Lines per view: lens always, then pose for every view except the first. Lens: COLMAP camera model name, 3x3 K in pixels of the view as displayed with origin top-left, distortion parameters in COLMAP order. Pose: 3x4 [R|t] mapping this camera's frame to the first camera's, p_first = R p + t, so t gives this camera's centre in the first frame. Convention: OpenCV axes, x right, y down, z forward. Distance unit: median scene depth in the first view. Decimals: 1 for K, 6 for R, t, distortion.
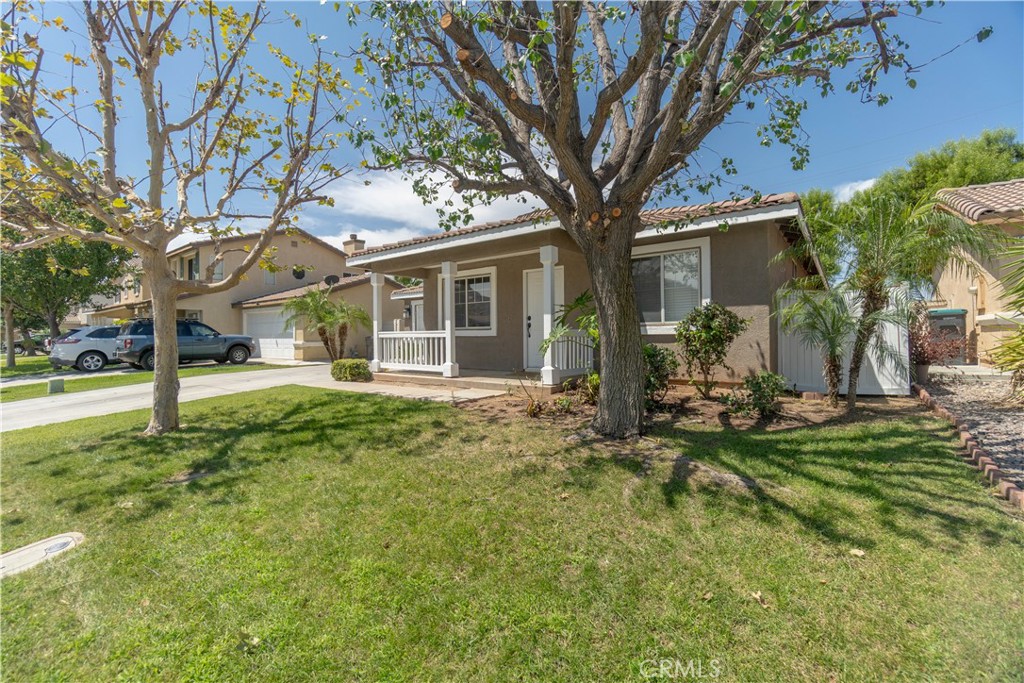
lens RADIAL K [[440.5, 0, 506.9], [0, 440.5, 335.7], [0, 0, 1]] dist [-0.008021, 0.000289]
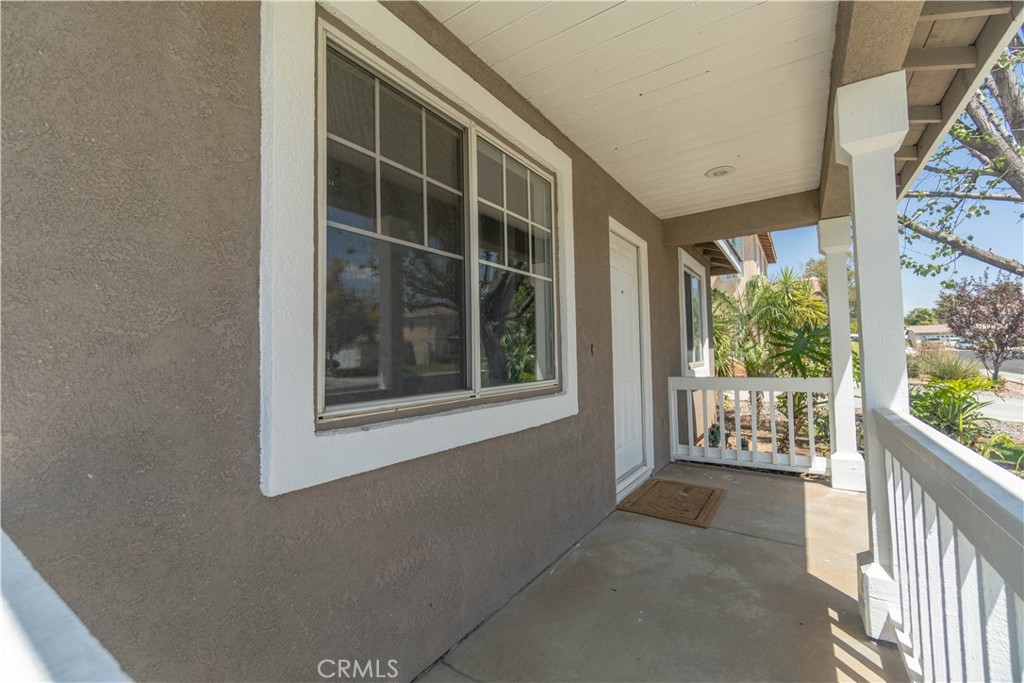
lens RADIAL K [[440.5, 0, 507.1], [0, 440.5, 331.8], [0, 0, 1]] dist [-0.008021, 0.000289]
pose [[-0.072858, 0.067852, 0.995032, -0.317303], [0.025424, 0.997485, -0.066157, -0.035152], [-0.997018, 0.020478, -0.074400, 1.152786]]
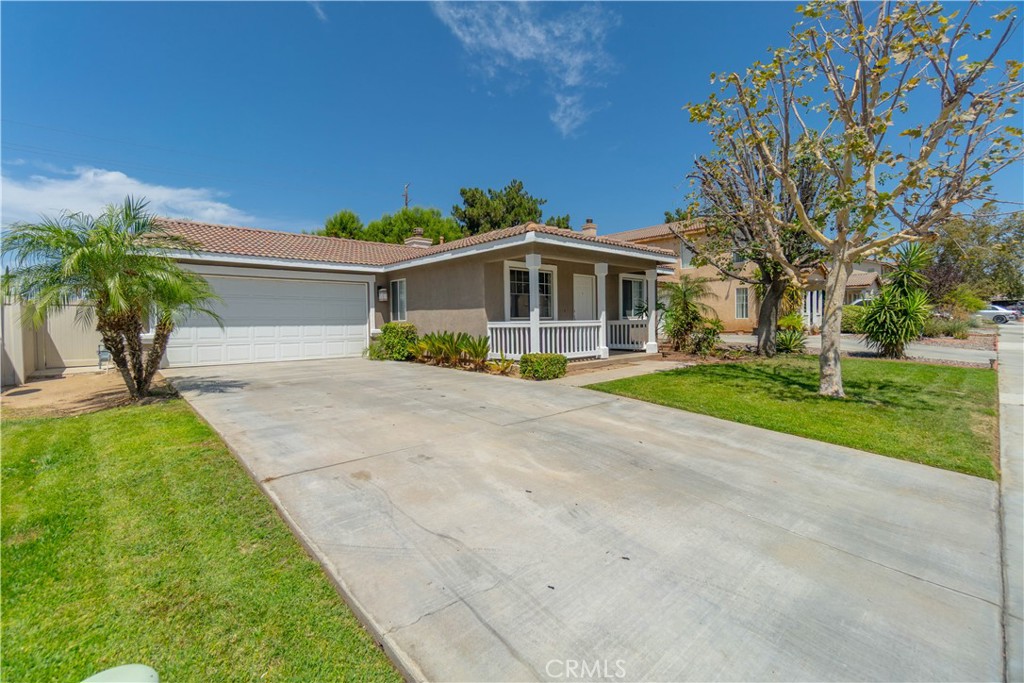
lens RADIAL K [[440.5, 0, 501.2], [0, 440.5, 329.1], [0, 0, 1]] dist [-0.008021, 0.000289]
pose [[0.174298, -0.010777, 0.984634, -1.311403], [0.012430, 0.999885, 0.008744, -0.001023], [-0.984614, 0.010715, 0.174412, 1.023335]]
